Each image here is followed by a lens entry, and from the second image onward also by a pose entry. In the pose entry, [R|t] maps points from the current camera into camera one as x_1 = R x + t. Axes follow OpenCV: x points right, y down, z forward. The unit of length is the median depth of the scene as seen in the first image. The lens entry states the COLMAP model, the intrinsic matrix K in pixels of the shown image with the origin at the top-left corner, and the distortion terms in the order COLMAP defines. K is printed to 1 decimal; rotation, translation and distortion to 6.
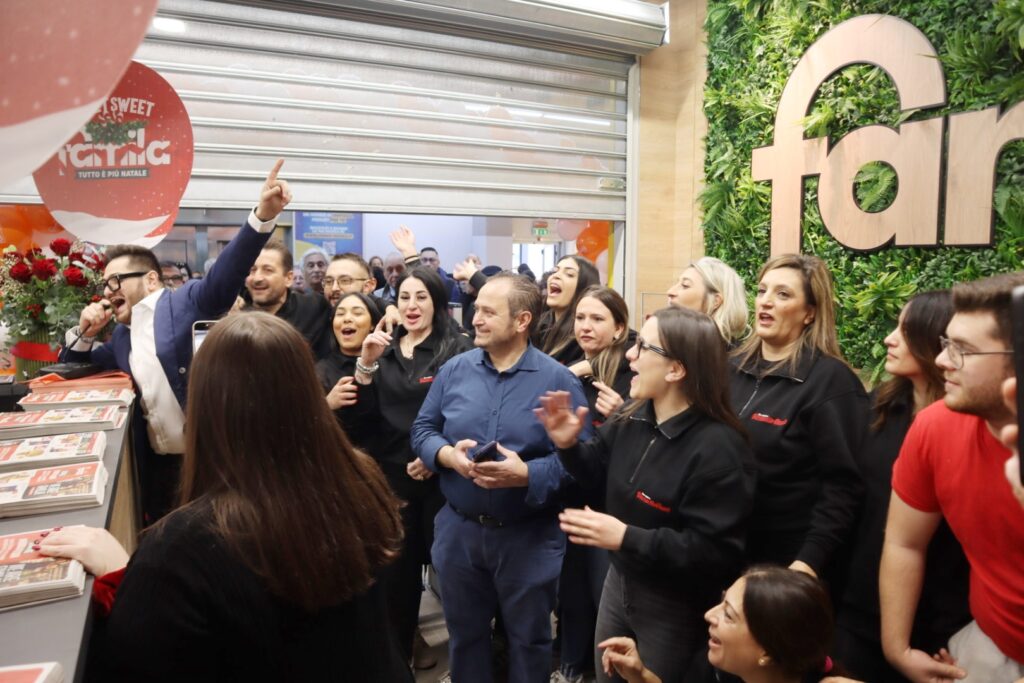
lens RADIAL K [[709.3, 0, 509.5], [0, 709.3, 339.7], [0, 0, 1]] dist [-0.124055, 0.072451]
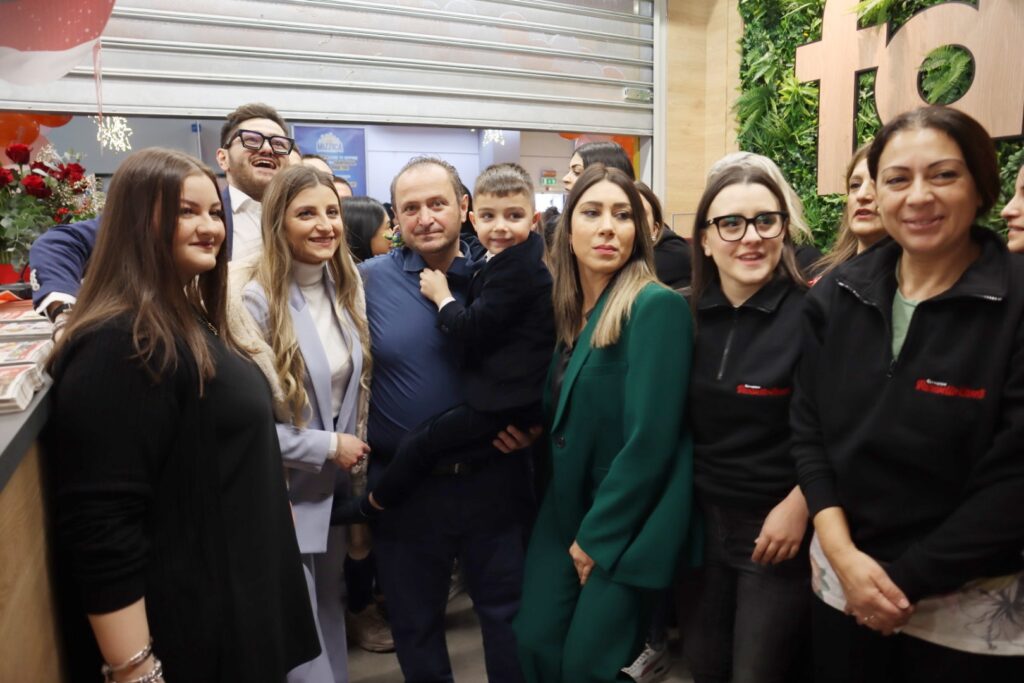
lens RADIAL K [[709.3, 0, 509.5], [0, 709.3, 339.7], [0, 0, 1]] dist [-0.124055, 0.072451]
pose [[0.999766, -0.019010, -0.010275, -0.019517], [0.019537, 0.998361, 0.053801, 0.049285], [0.009235, -0.053989, 0.998499, 0.094282]]
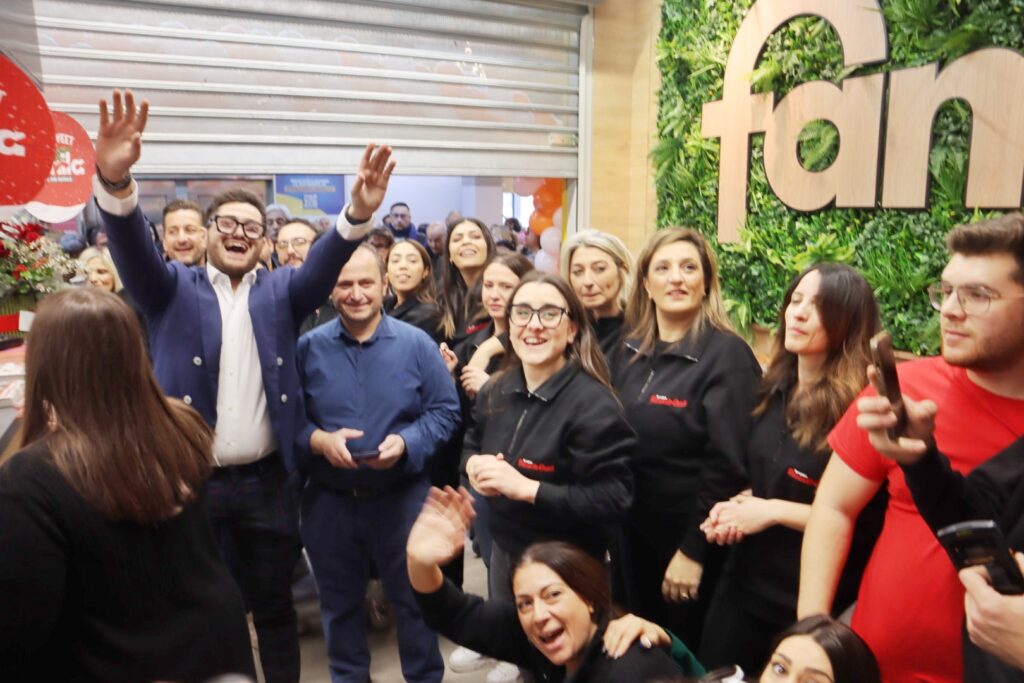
lens RADIAL K [[709.3, 0, 509.5], [0, 709.3, 339.7], [0, 0, 1]] dist [-0.124055, 0.072451]
pose [[0.999969, -0.002495, -0.007448, 0.088410], [0.003037, 0.997277, 0.073687, -0.018859], [0.007244, -0.073708, 0.997254, 0.004786]]
